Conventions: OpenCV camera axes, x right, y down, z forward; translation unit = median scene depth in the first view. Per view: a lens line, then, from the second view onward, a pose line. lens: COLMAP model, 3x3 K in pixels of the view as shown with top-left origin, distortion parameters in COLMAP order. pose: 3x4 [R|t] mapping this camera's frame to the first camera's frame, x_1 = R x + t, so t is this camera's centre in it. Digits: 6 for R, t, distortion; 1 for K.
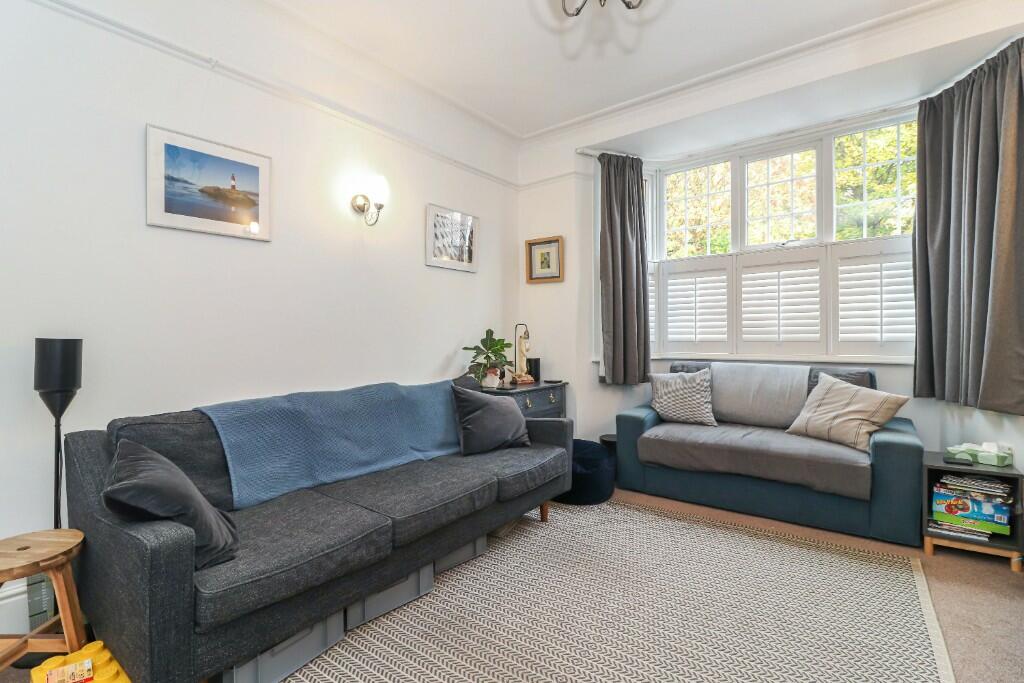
lens RADIAL K [[475.1, 0, 512.0], [0, 475.1, 341.5], [0, 0, 1]] dist [0.001652, -0.015742]
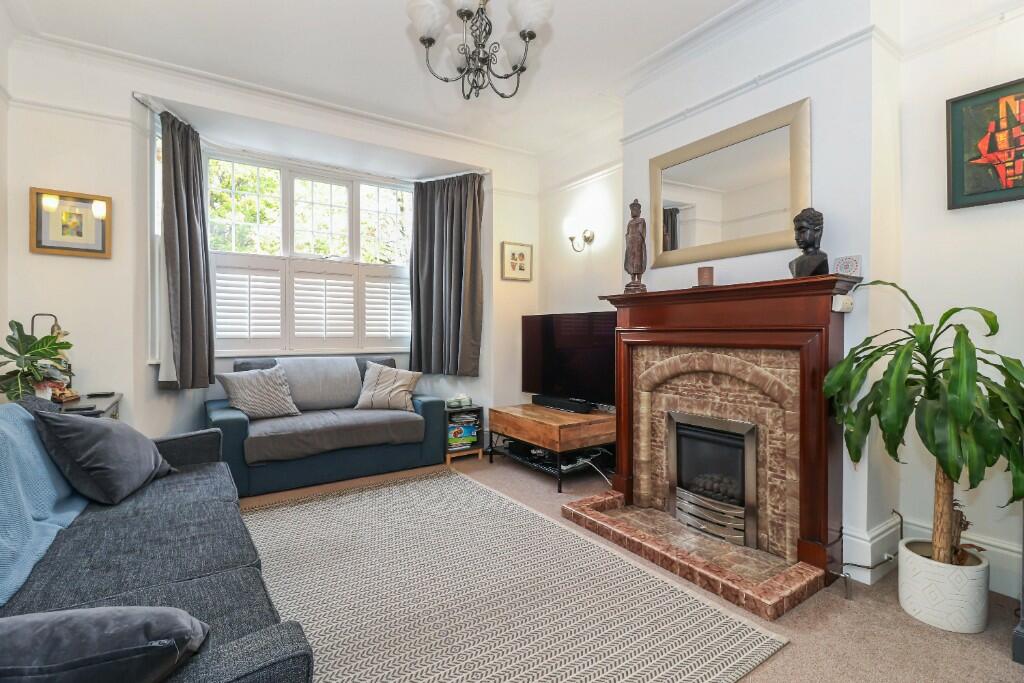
lens RADIAL K [[475.1, 0, 512.0], [0, 475.1, 341.5], [0, 0, 1]] dist [0.001652, -0.015742]
pose [[0.292077, -0.011841, 0.956321, -0.473498], [0.009150, 0.999912, 0.009587, 0.001965], [-0.956351, 0.005950, 0.292160, 0.208369]]
